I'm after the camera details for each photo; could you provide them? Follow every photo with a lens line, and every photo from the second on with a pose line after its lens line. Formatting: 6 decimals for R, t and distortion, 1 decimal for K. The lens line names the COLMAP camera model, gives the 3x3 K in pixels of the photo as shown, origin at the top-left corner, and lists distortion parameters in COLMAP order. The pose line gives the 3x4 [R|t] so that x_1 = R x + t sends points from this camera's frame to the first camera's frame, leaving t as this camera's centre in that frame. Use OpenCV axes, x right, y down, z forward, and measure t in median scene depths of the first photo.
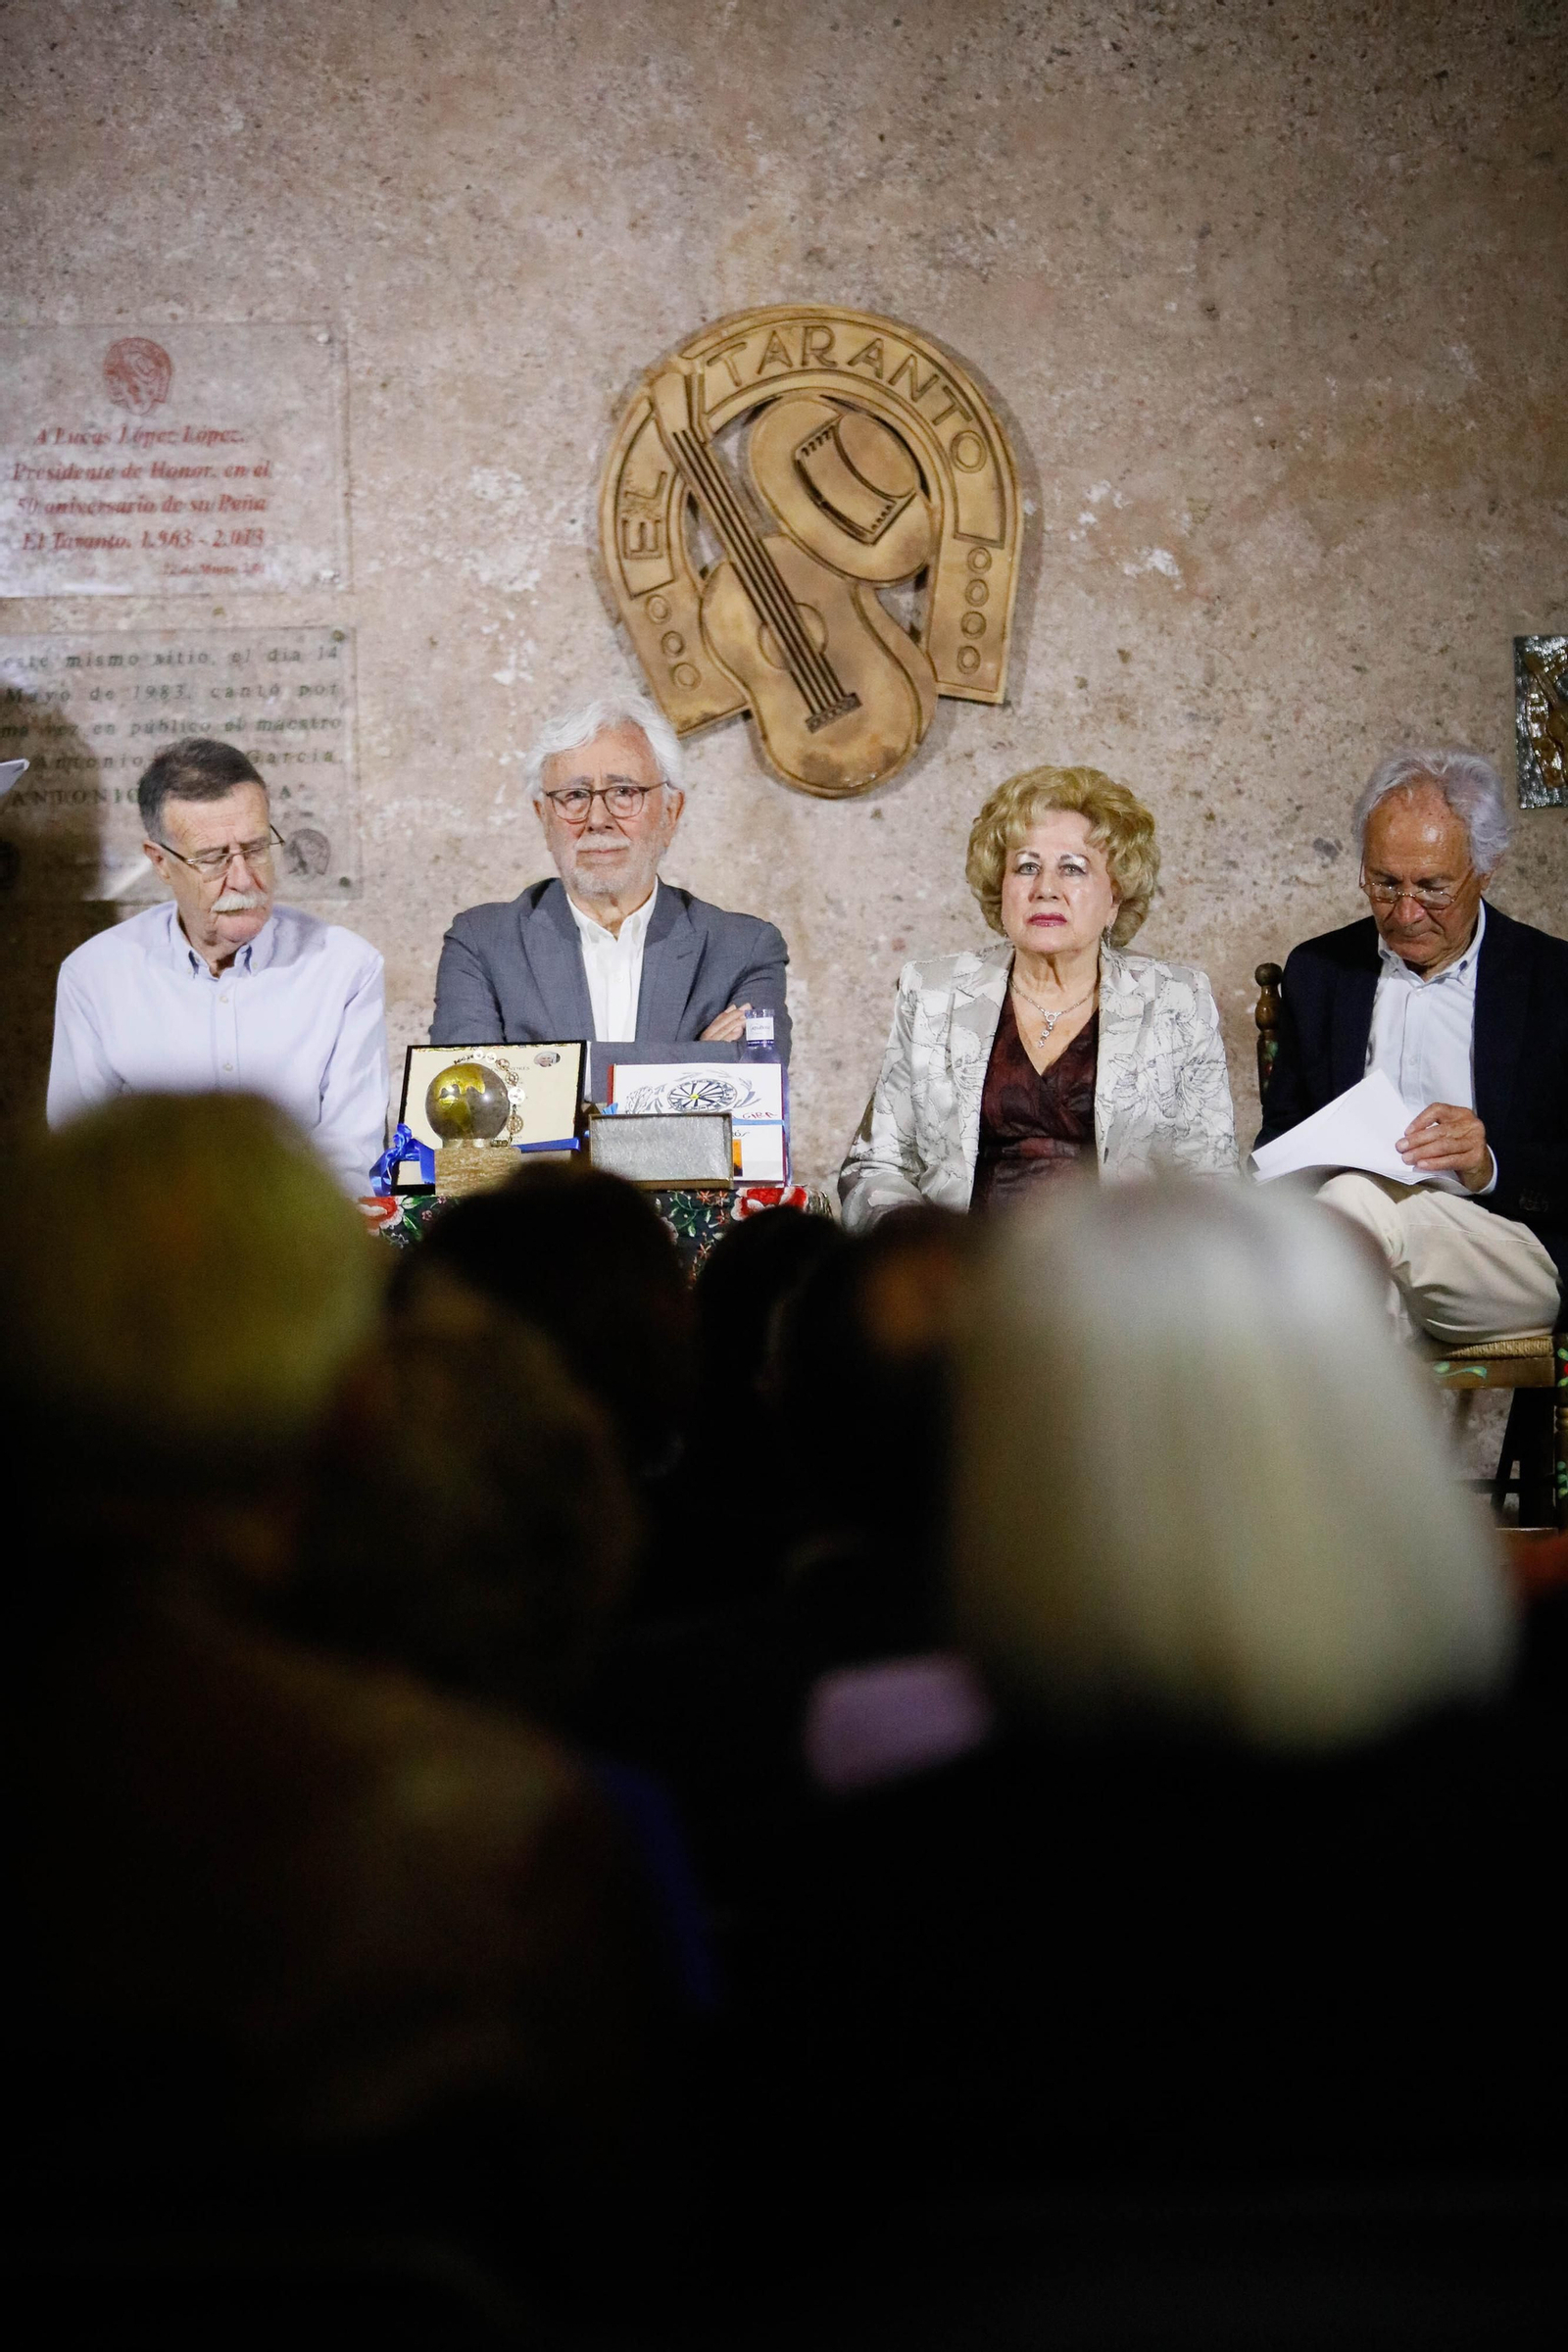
lens RADIAL K [[8069.6, 0, 772.7], [0, 8069.6, 1155.8], [0, 0, 1]] dist [0.388432, 3.296712]
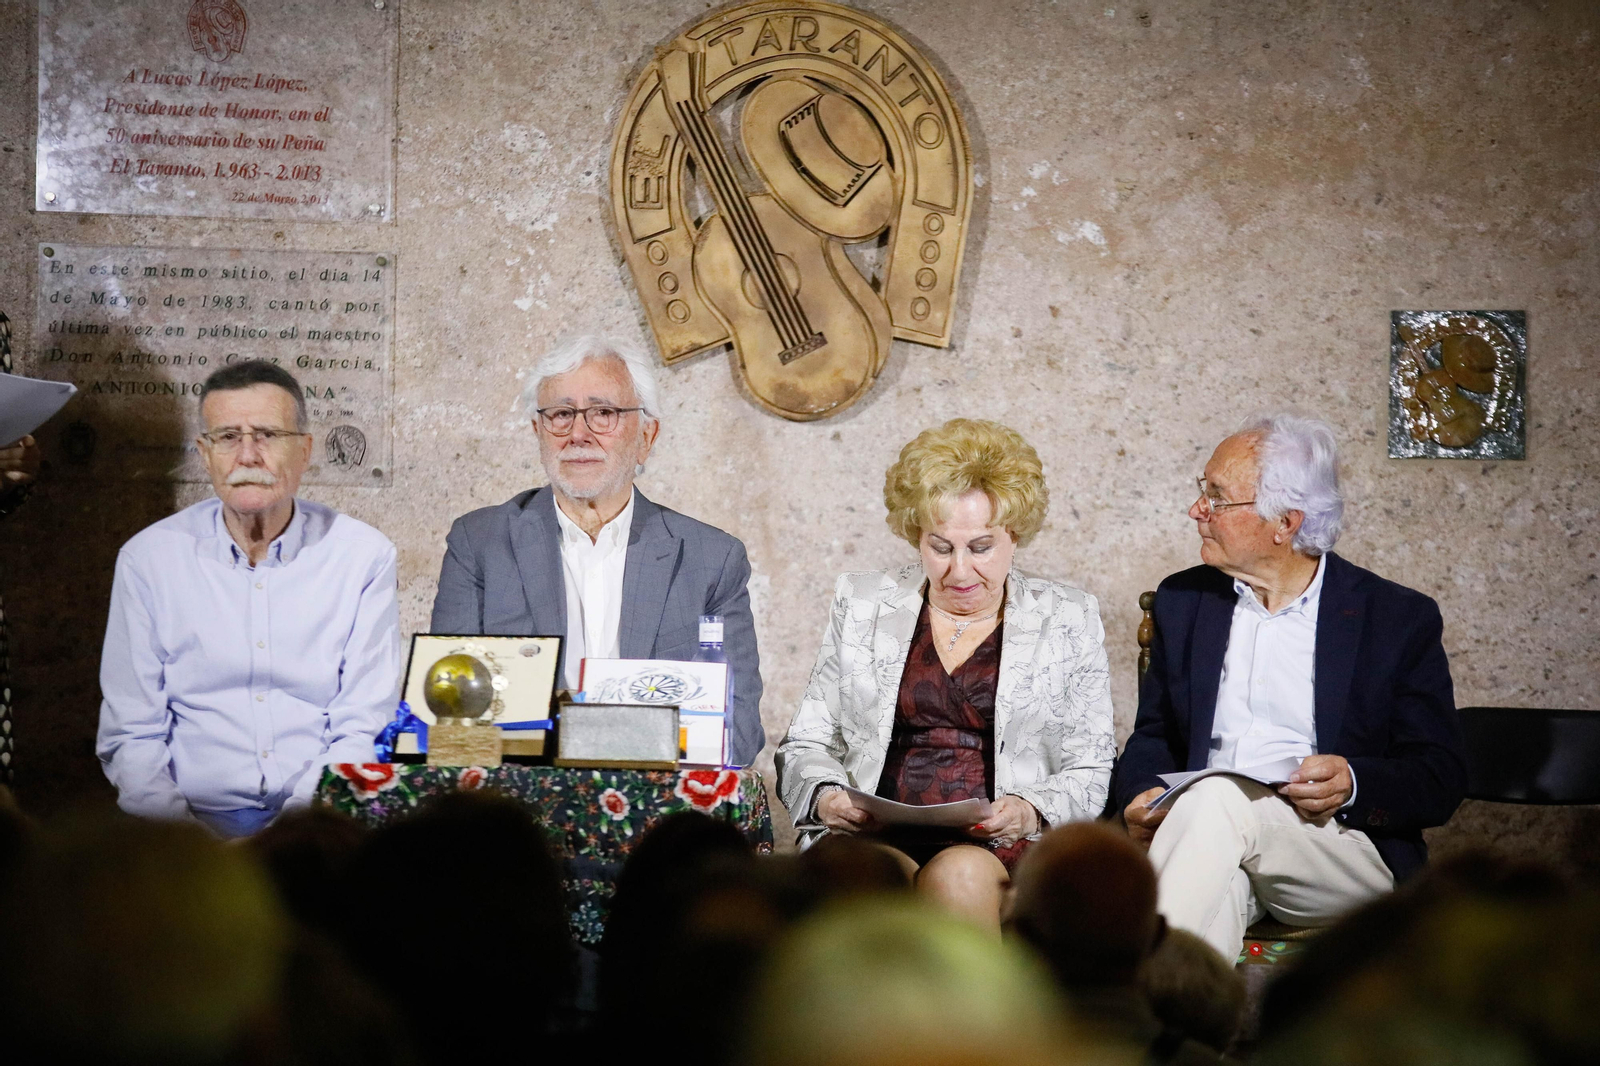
lens RADIAL K [[7638.5, 0, 793.4], [0, 7638.5, 538.8], [0, 0, 1]] dist [1.424072, 20.804269]
pose [[0.998839, 0.047770, -0.006270, 0.014327], [-0.047838, 0.998793, -0.011178, -0.014872], [0.005728, 0.011465, 0.999918, -0.105304]]
